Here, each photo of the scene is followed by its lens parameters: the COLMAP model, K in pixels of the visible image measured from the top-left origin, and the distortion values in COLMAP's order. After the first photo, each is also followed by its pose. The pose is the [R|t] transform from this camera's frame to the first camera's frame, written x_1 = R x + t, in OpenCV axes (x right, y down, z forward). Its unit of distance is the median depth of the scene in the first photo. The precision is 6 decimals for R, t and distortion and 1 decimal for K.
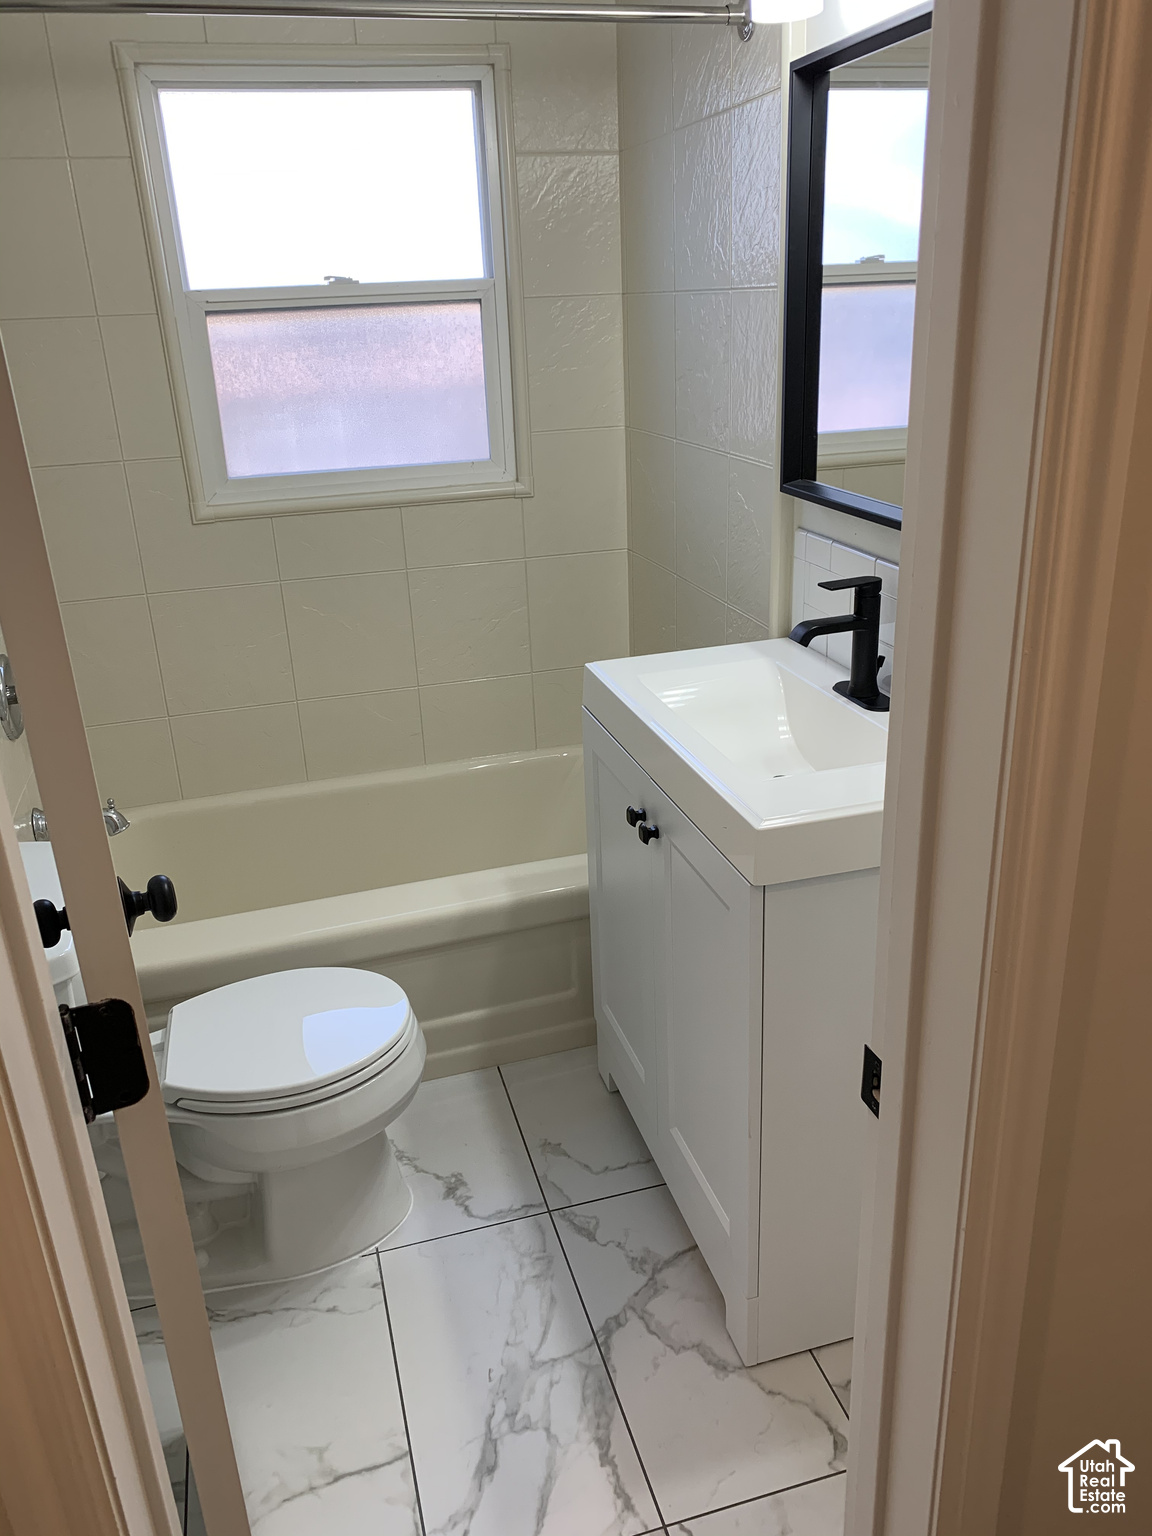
lens RADIAL K [[1158.4, 0, 583.8], [0, 1158.4, 767.3], [0, 0, 1]] dist [0.013060, -0.020855]
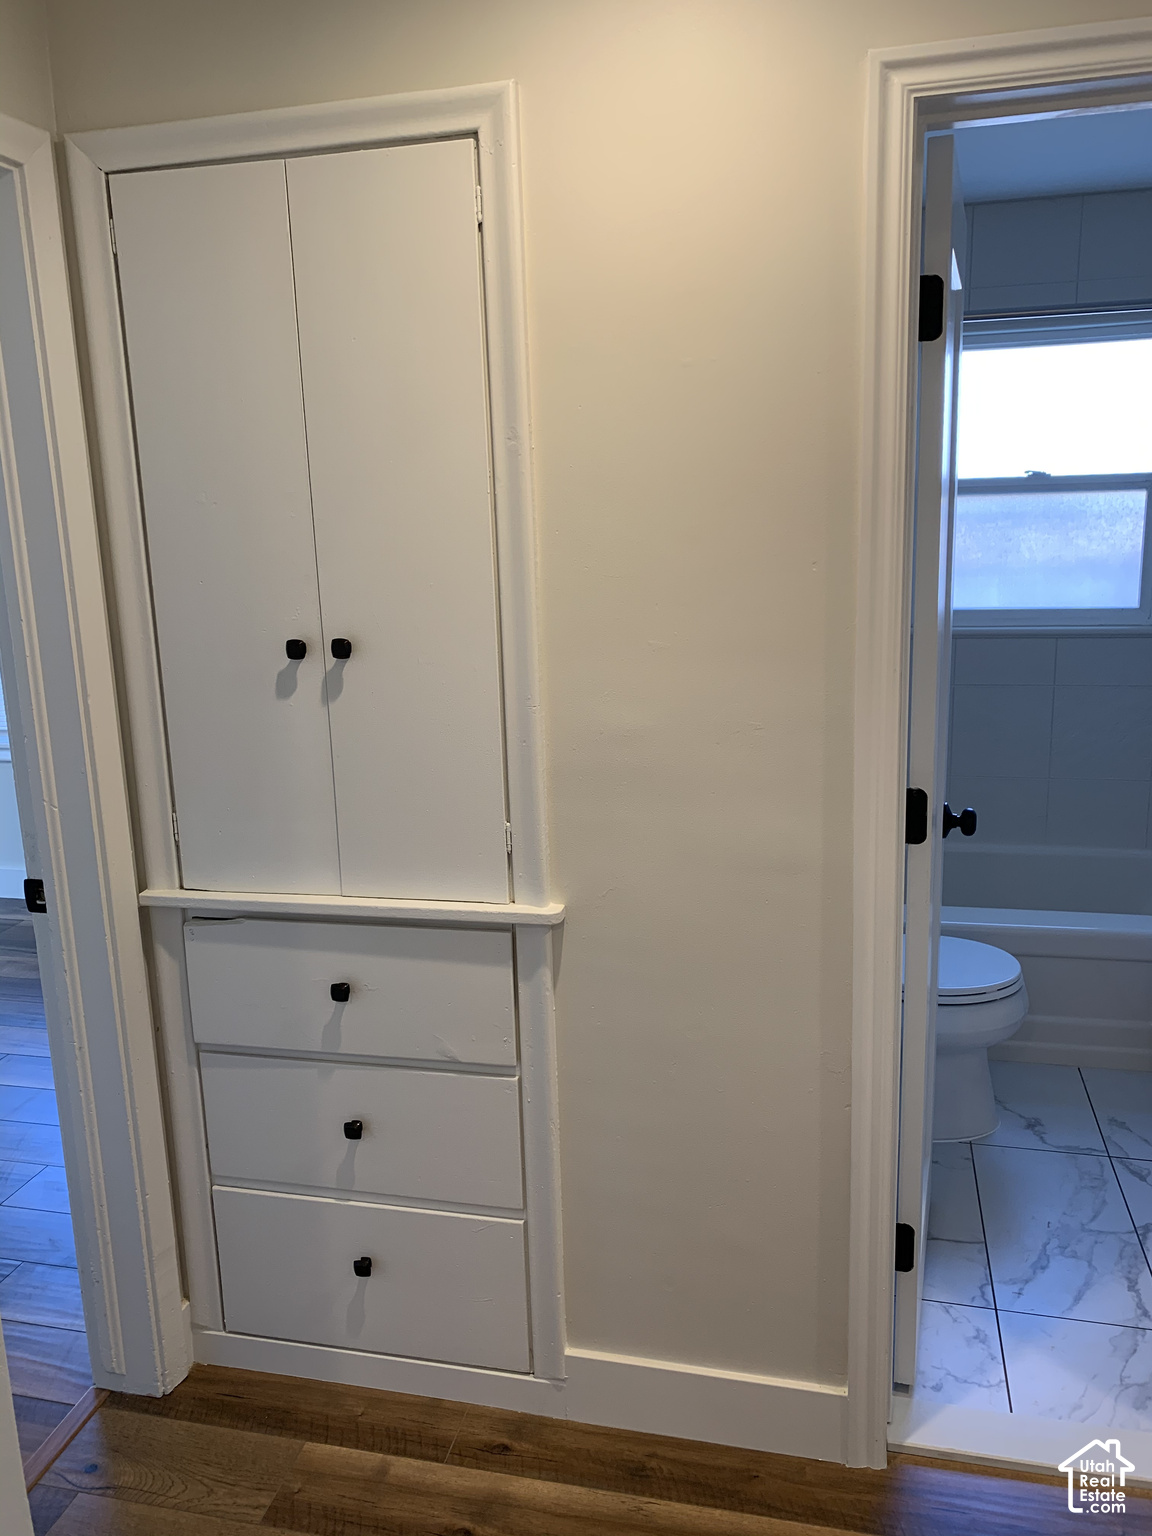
lens RADIAL K [[1158.4, 0, 591.5], [0, 1158.4, 747.2], [0, 0, 1]] dist [0.013060, -0.020855]
pose [[0.868888, 0.115414, -0.481367, 0.038712], [-0.192905, 0.974508, -0.114551, 0.196698], [0.455875, 0.192390, 0.869002, -0.472496]]
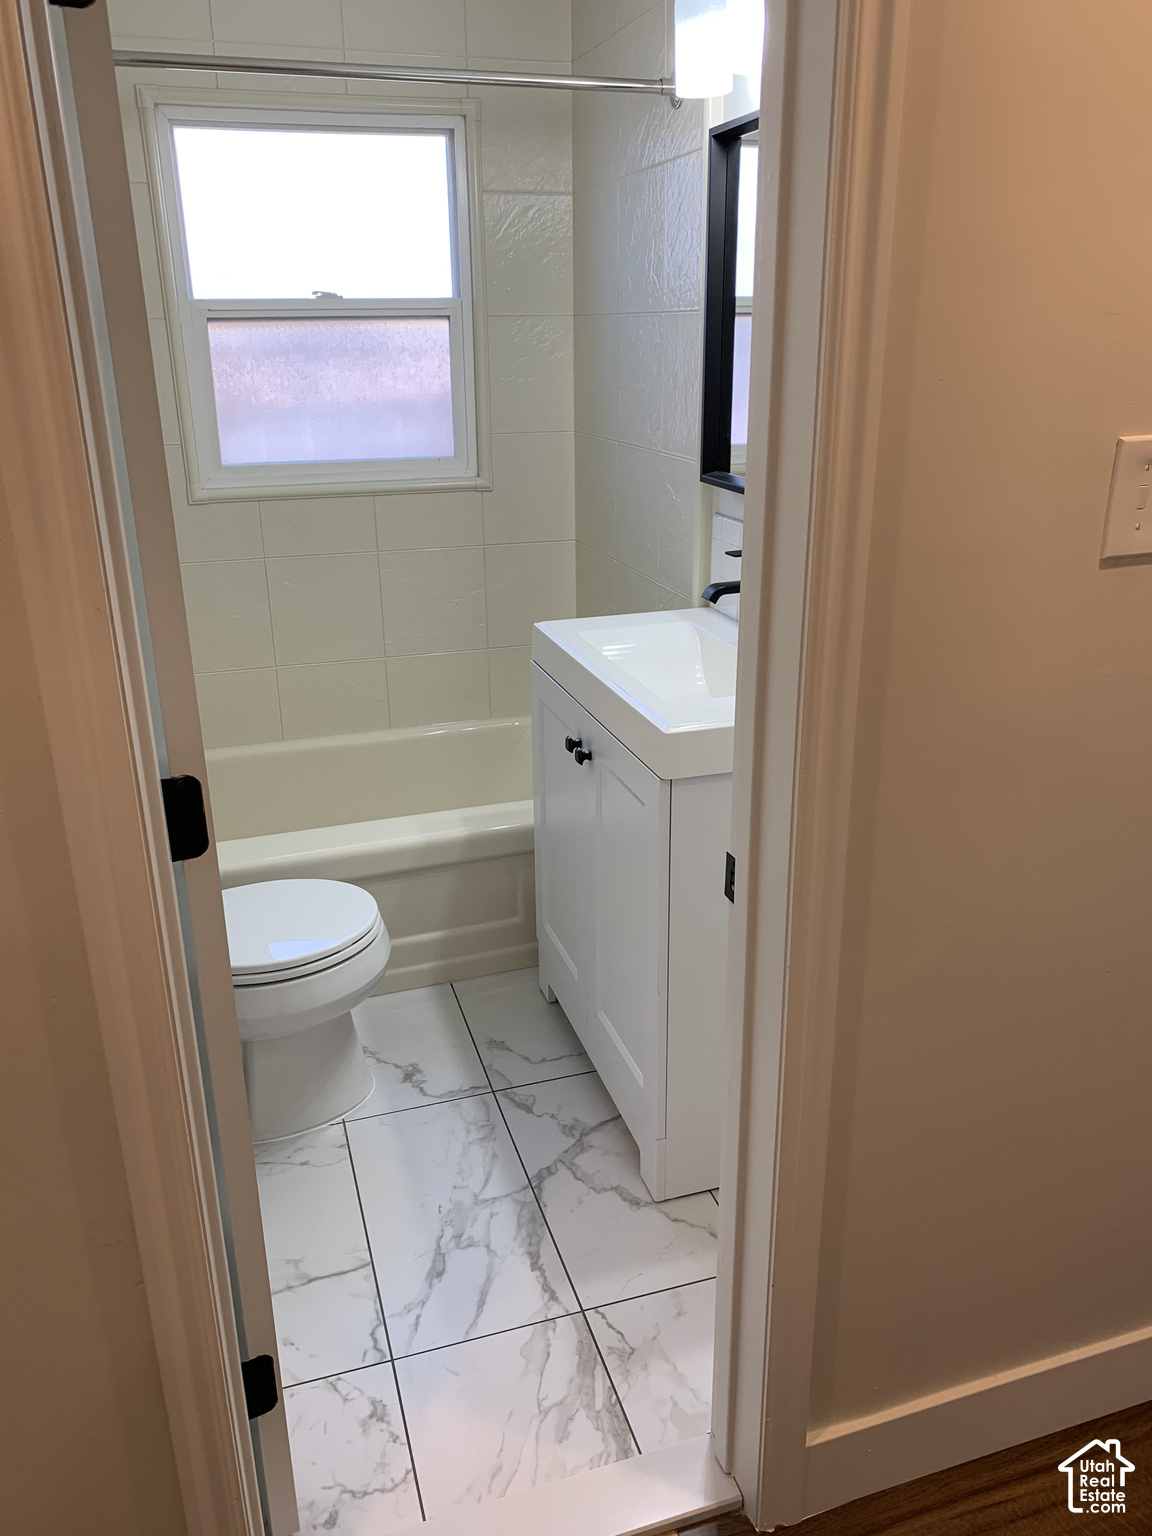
lens RADIAL K [[1158.4, 0, 579.4], [0, 1158.4, 752.6], [0, 0, 1]] dist [0.013060, -0.020855]
pose [[0.999209, 0.019021, 0.034922, 0.009312], [-0.017827, 0.999256, -0.034205, 0.081934], [-0.035546, 0.033555, 0.998805, -0.170002]]
